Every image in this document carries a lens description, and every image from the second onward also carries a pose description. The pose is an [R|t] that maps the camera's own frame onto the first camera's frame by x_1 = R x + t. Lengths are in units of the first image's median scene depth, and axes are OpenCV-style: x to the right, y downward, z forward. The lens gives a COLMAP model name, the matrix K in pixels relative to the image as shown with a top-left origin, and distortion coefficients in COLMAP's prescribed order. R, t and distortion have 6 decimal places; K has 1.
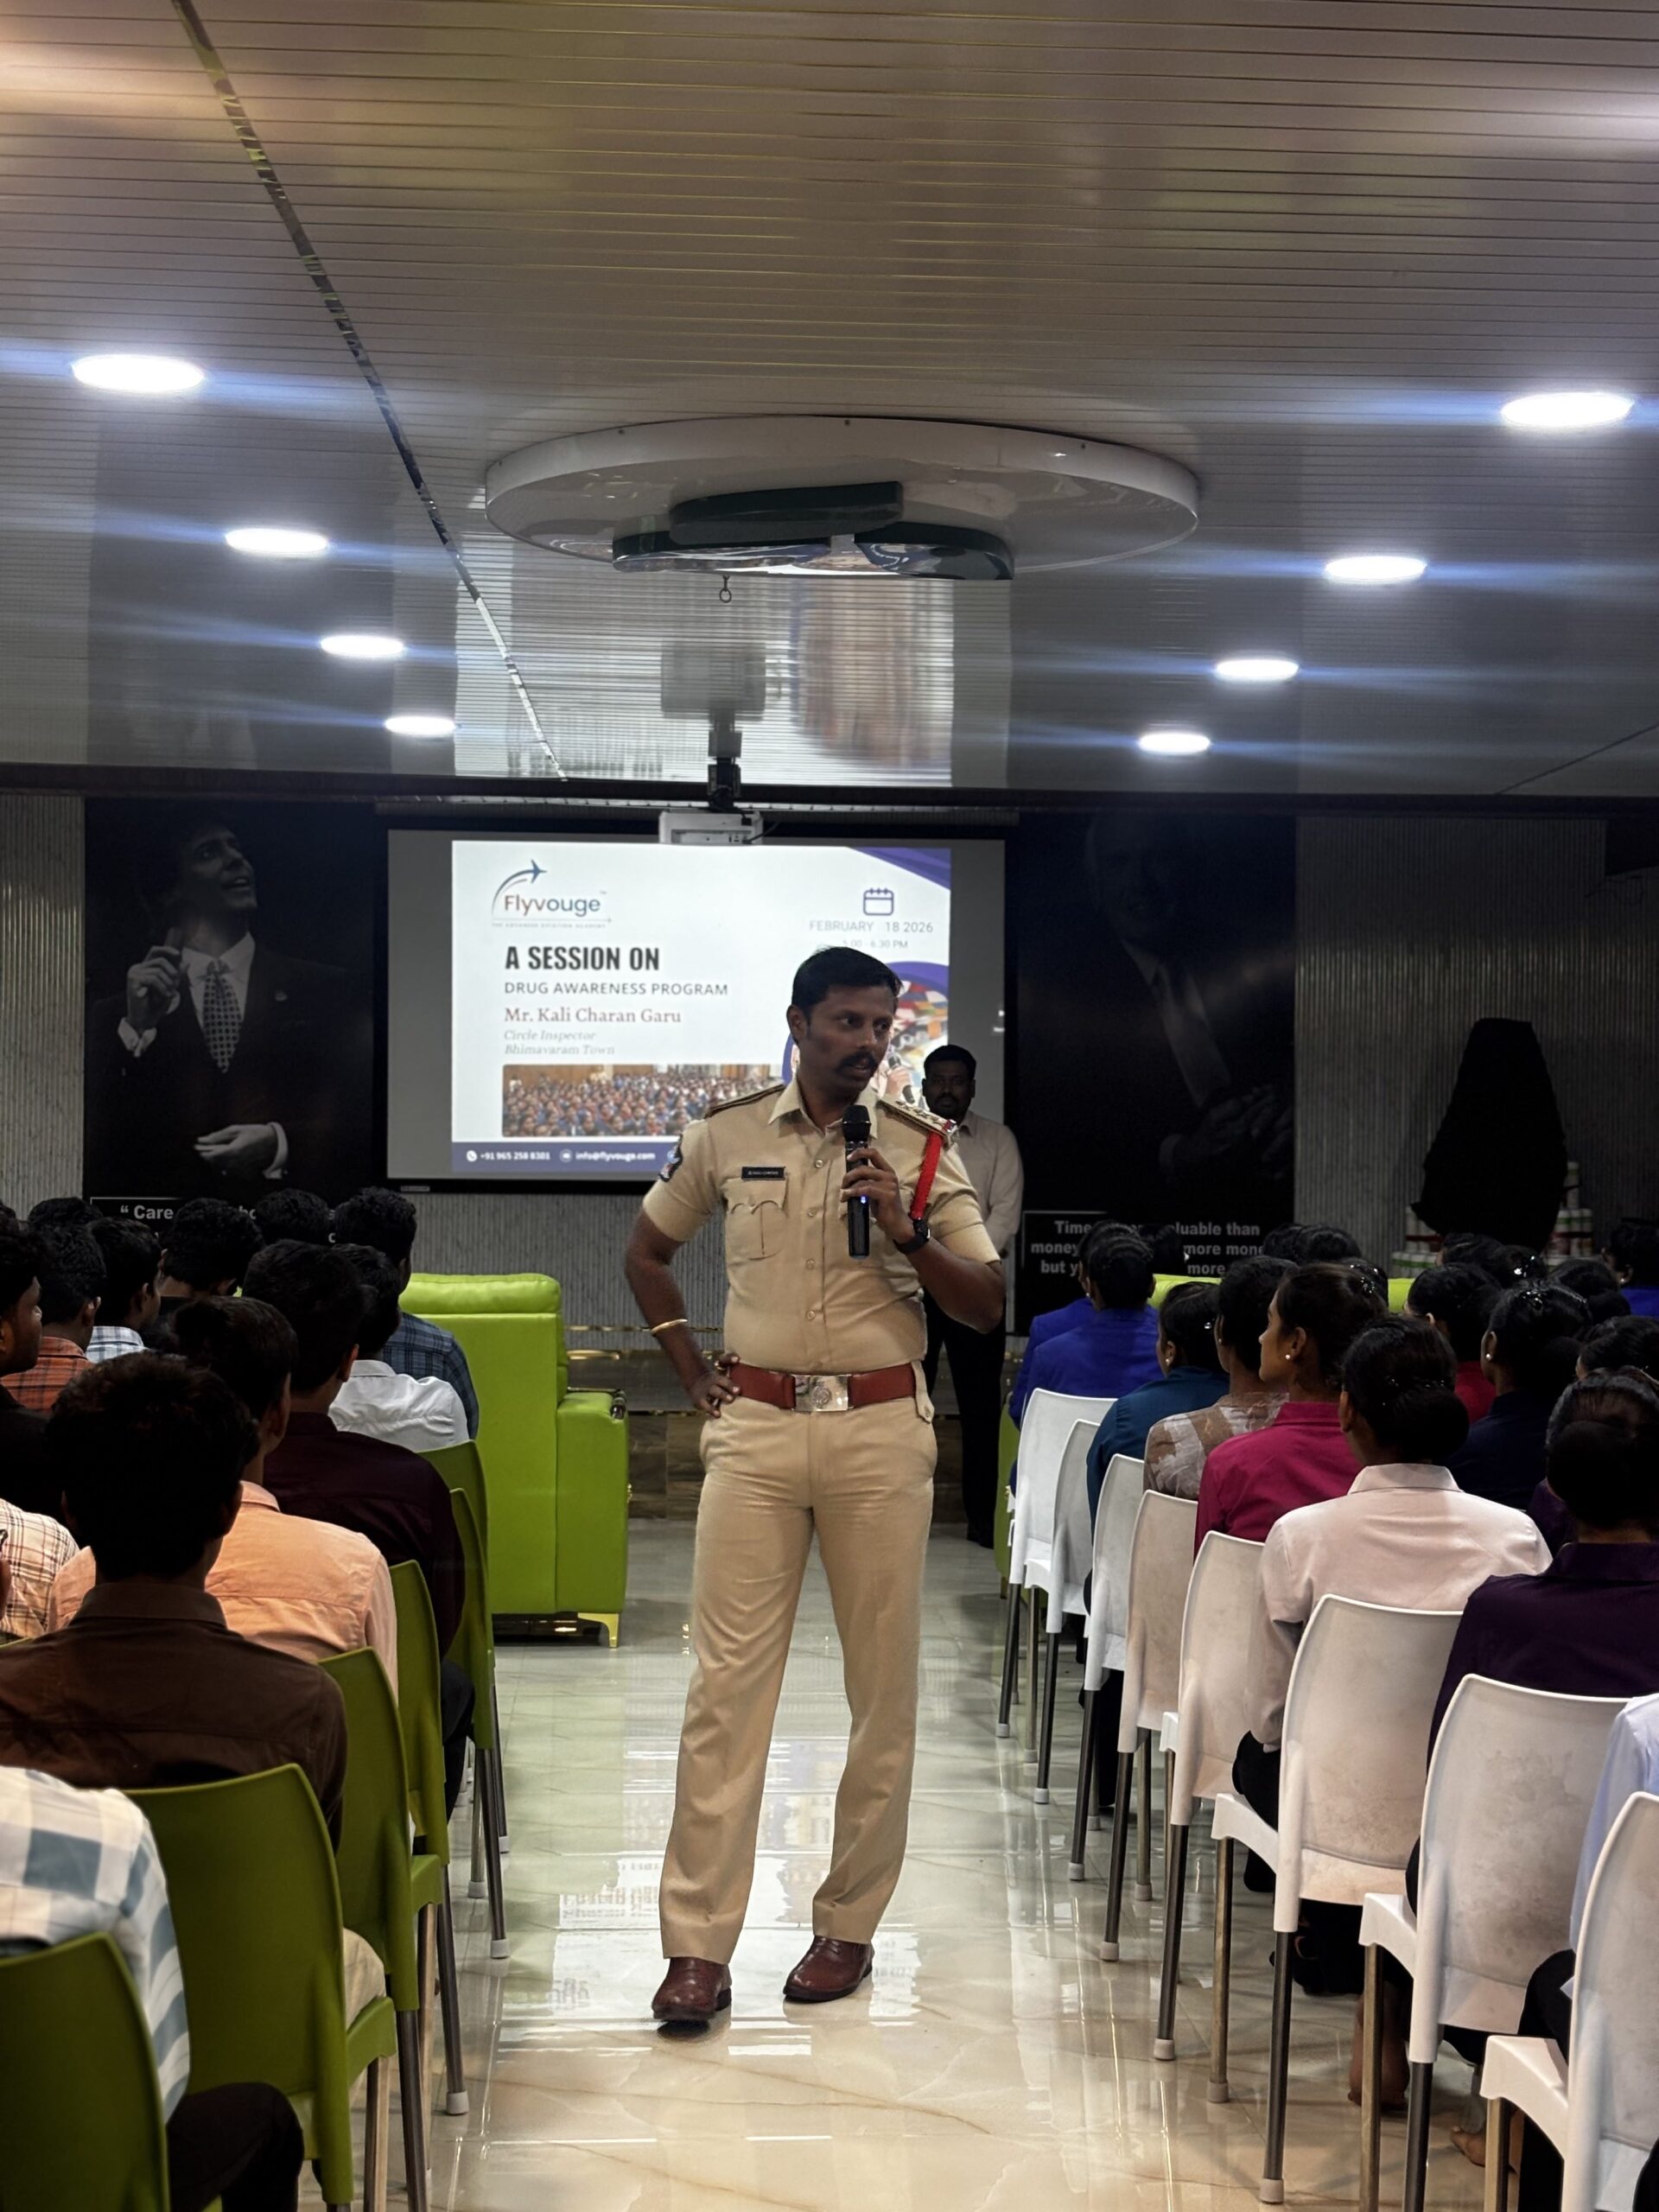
lens RADIAL K [[3269.5, 0, 872.2], [0, 3269.5, 1106.8], [0, 0, 1]] dist [0.327300, -1.350699]
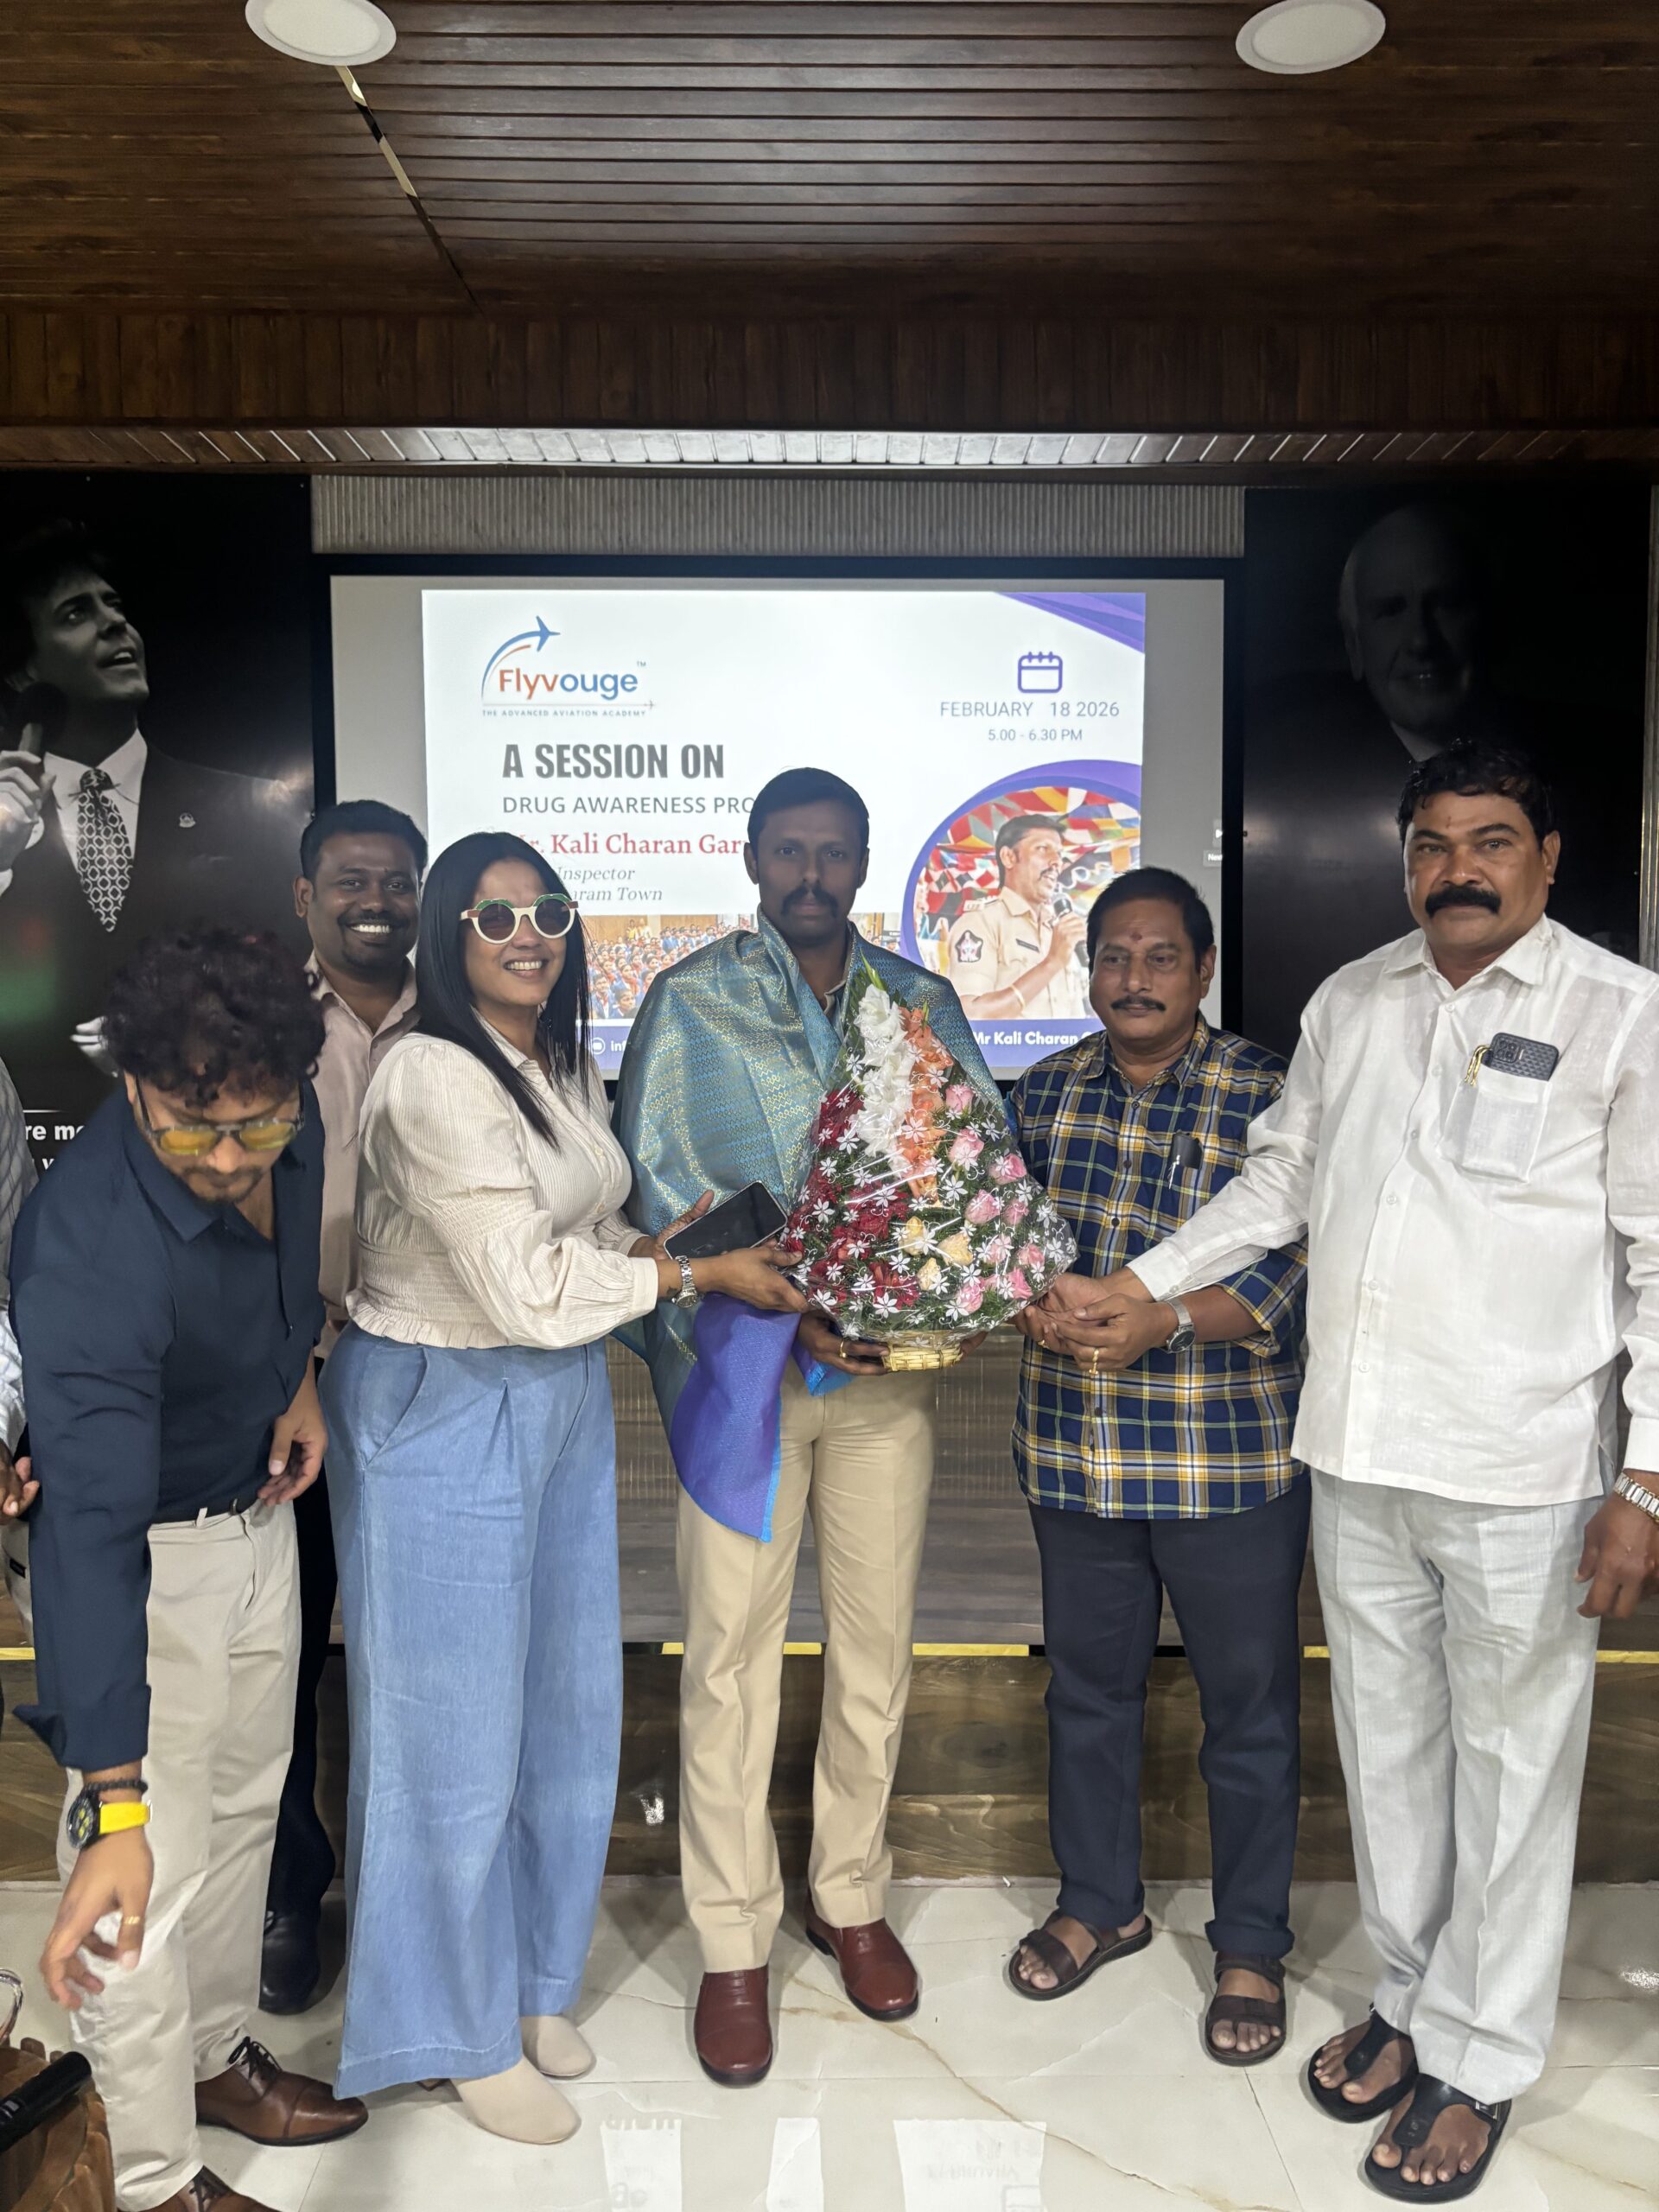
lens RADIAL K [[1395.3, 0, 826.1], [0, 1395.3, 1061.2], [0, 0, 1]] dist [0.273724, -0.000276]
pose [[0.998791, -0.010064, -0.048122, -0.032728], [0.010915, 0.999788, 0.017451, 0.014862], [0.047936, -0.017956, 0.998689, 0.774160]]
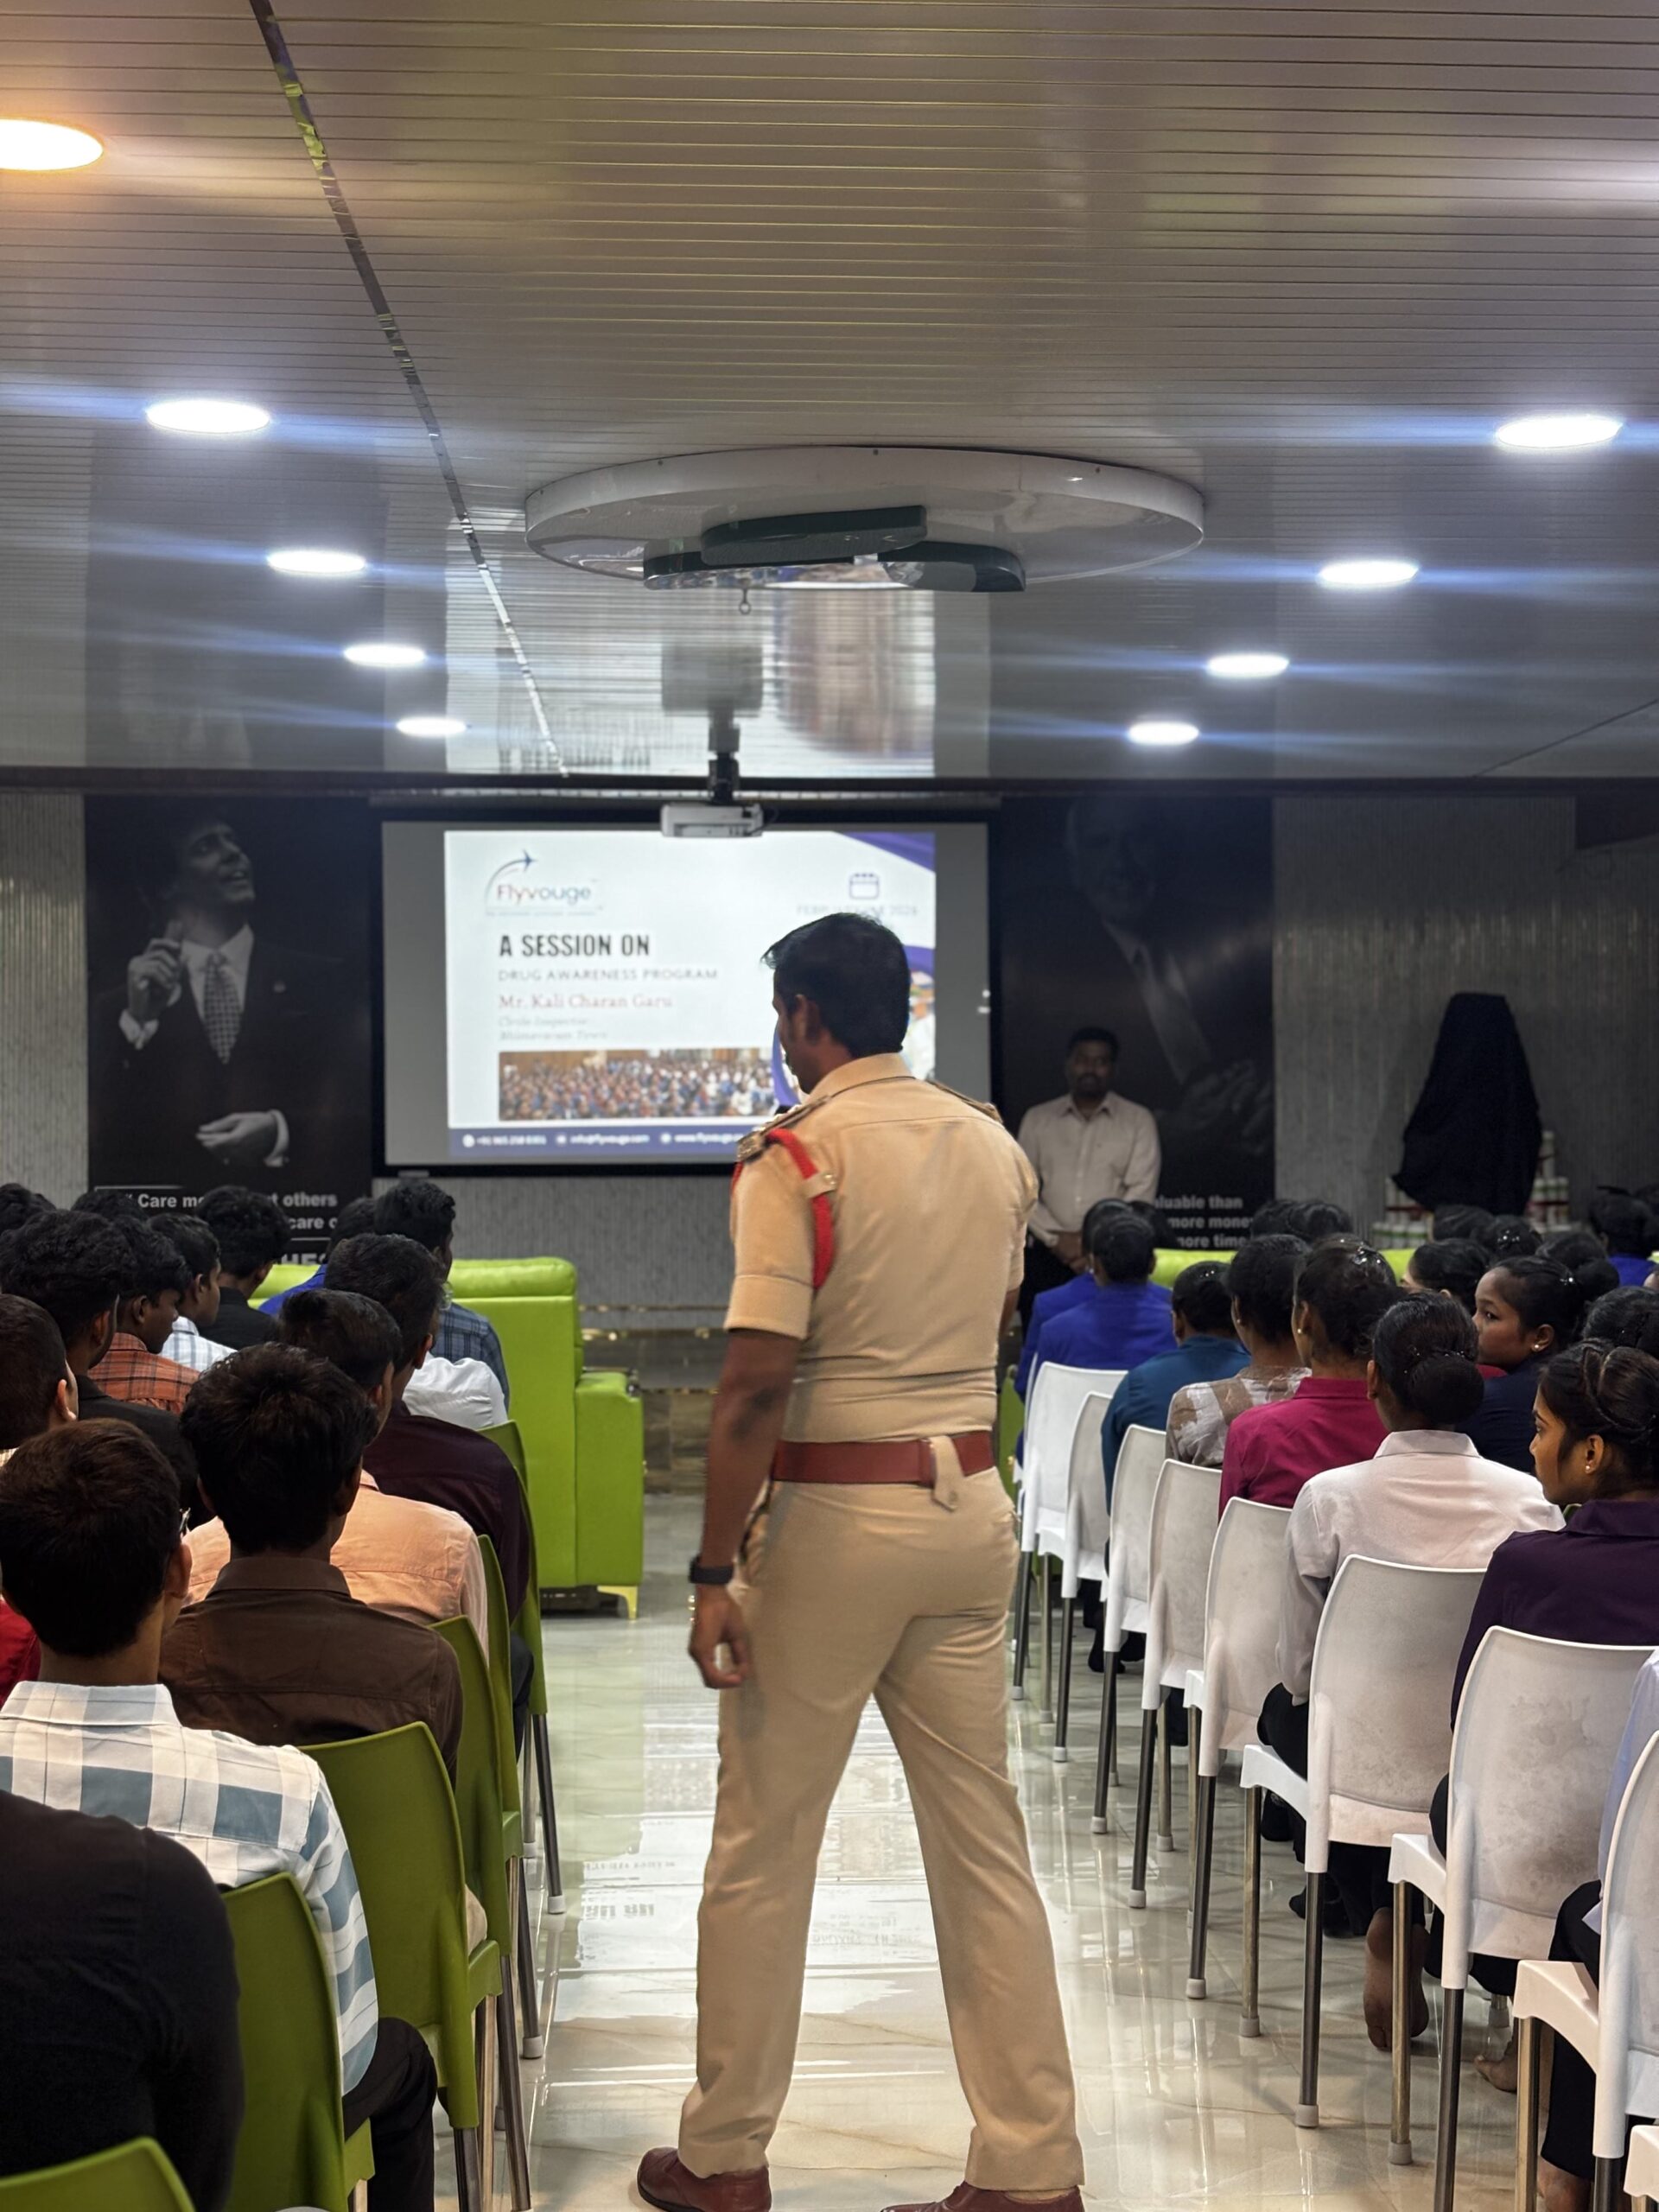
lens RADIAL K [[3272.6, 0, 842.3], [0, 3272.6, 1087.0], [0, 0, 1]] dist [0.310357, -1.285544]
pose [[0.999899, -0.013953, 0.002788, -0.009515], [0.013947, 0.999900, 0.002277, -0.002725], [-0.002820, -0.002238, 0.999994, -0.022216]]
